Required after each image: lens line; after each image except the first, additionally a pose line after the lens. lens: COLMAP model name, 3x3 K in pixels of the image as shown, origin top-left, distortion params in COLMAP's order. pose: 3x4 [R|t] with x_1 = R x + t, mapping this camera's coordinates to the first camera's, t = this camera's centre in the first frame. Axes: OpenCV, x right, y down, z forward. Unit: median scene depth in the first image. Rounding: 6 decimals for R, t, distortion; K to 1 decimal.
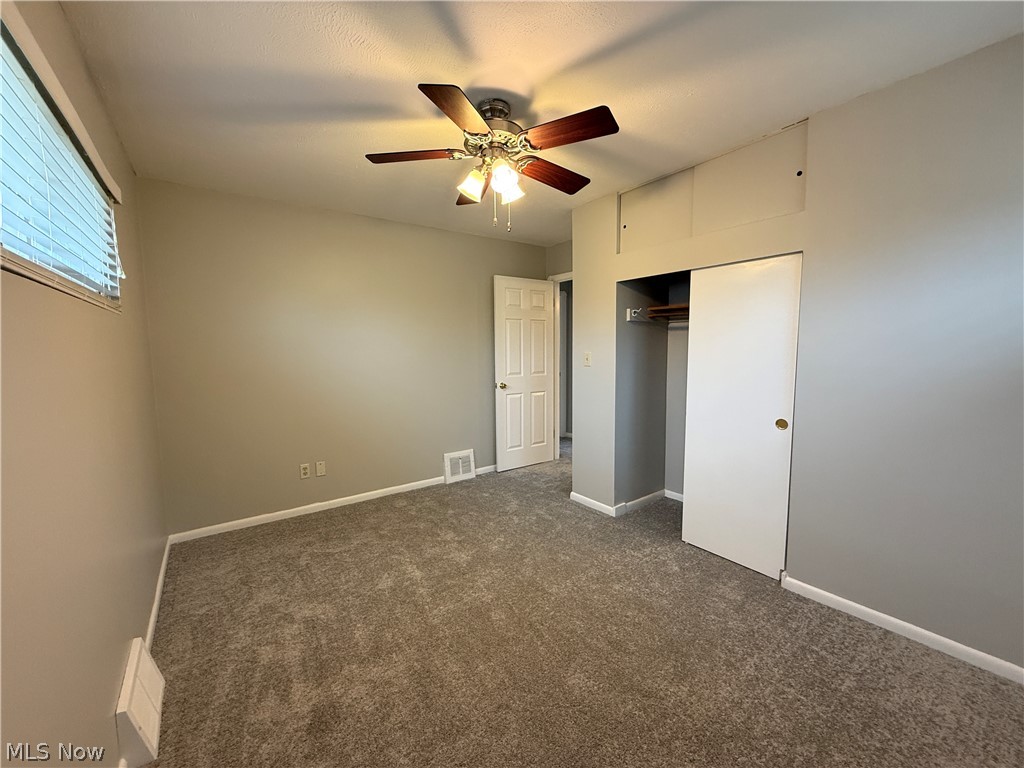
lens RADIAL K [[405.6, 0, 511.7], [0, 405.6, 383.5], [0, 0, 1]] dist [-0.001210, -0.000193]
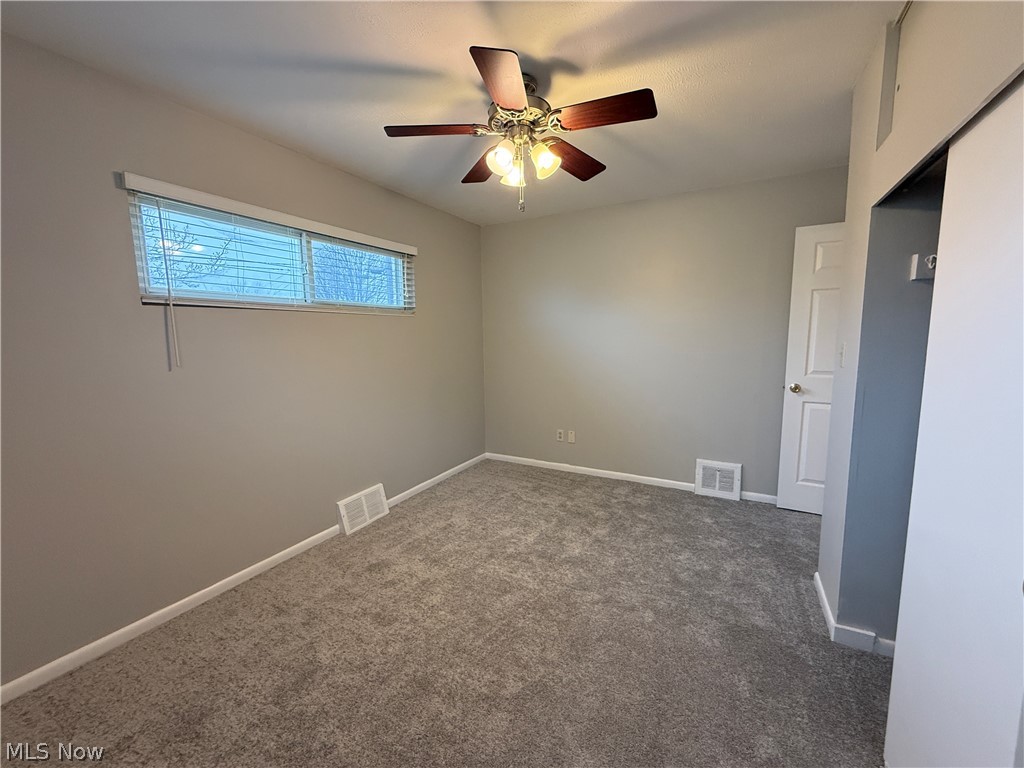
lens RADIAL K [[405.6, 0, 511.7], [0, 405.6, 383.5], [0, 0, 1]] dist [-0.001210, -0.000193]
pose [[0.422173, 0.112220, -0.899543, 0.506430], [-0.074090, 0.993260, 0.089140, -0.036167], [0.903483, 0.029015, 0.427641, 0.342294]]
